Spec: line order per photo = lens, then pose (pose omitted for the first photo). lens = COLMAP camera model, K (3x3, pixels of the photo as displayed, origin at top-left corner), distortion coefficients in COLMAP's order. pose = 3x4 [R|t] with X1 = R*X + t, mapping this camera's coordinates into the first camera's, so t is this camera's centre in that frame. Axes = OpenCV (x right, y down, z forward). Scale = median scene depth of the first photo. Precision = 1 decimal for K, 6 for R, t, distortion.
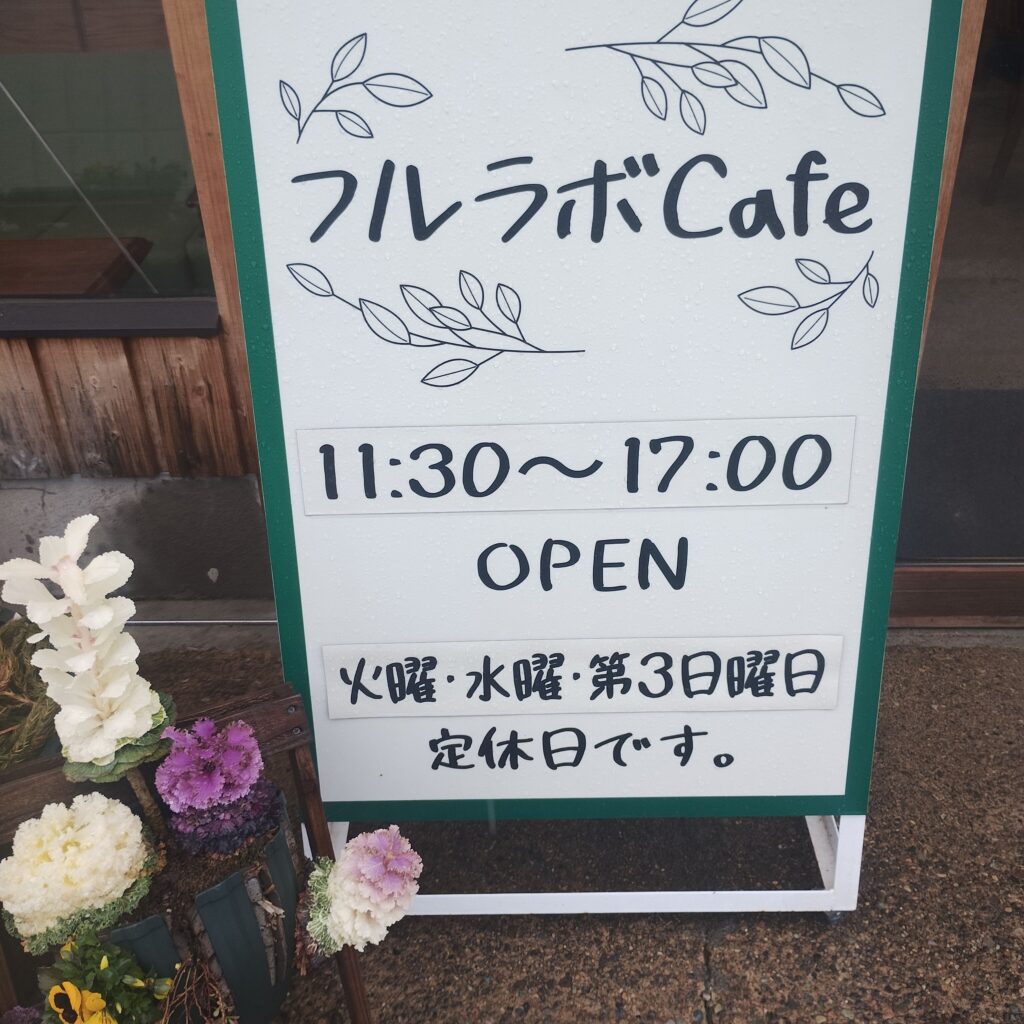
lens RADIAL K [[1131.9, 0, 509.4], [0, 1131.9, 512.6], [0, 0, 1]] dist [0.032296, 0.000000]
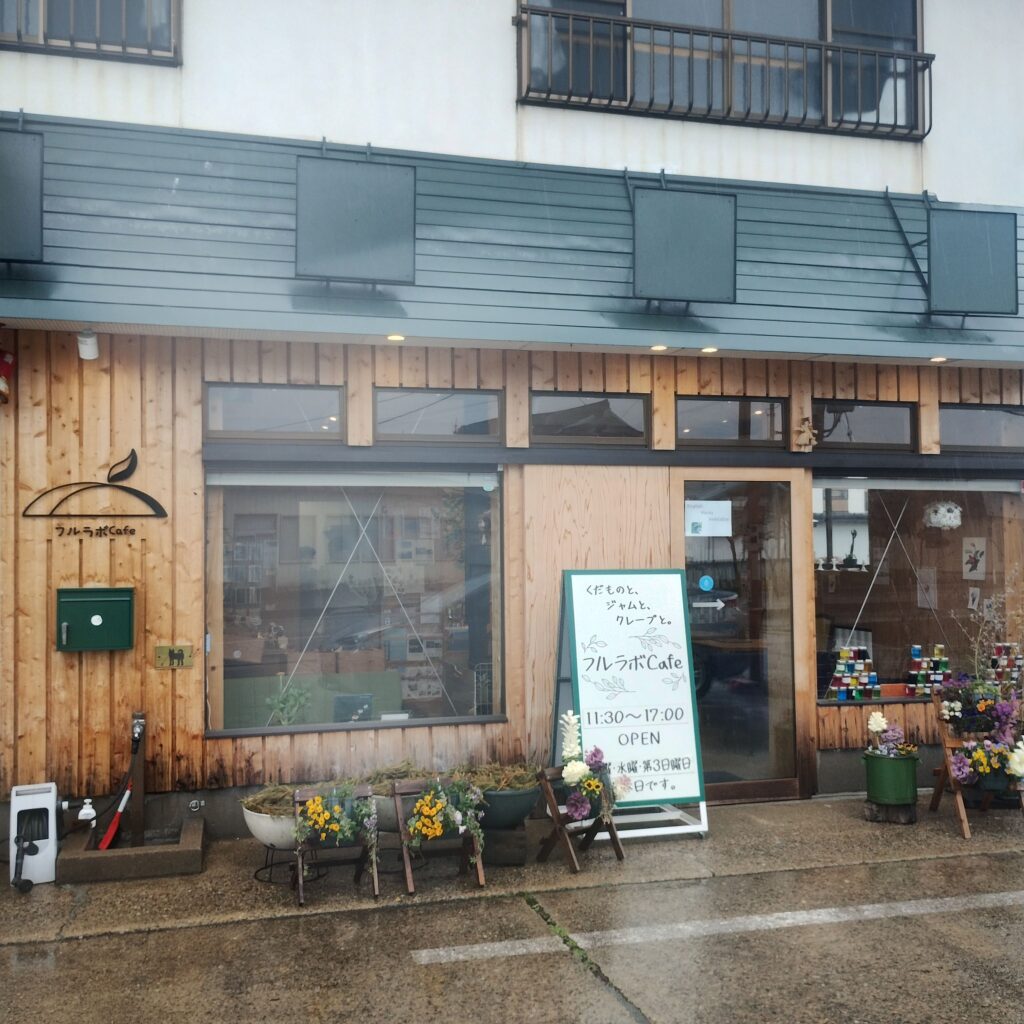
lens RADIAL K [[1131.9, 0, 511.4], [0, 1131.9, 511.8], [0, 0, 1]] dist [0.032296, 0.000000]
pose [[0.957546, 0.024880, 0.287204, -1.825701], [0.140005, 0.830754, -0.538745, 1.732423], [-0.252000, 0.556083, 0.792002, -3.129498]]
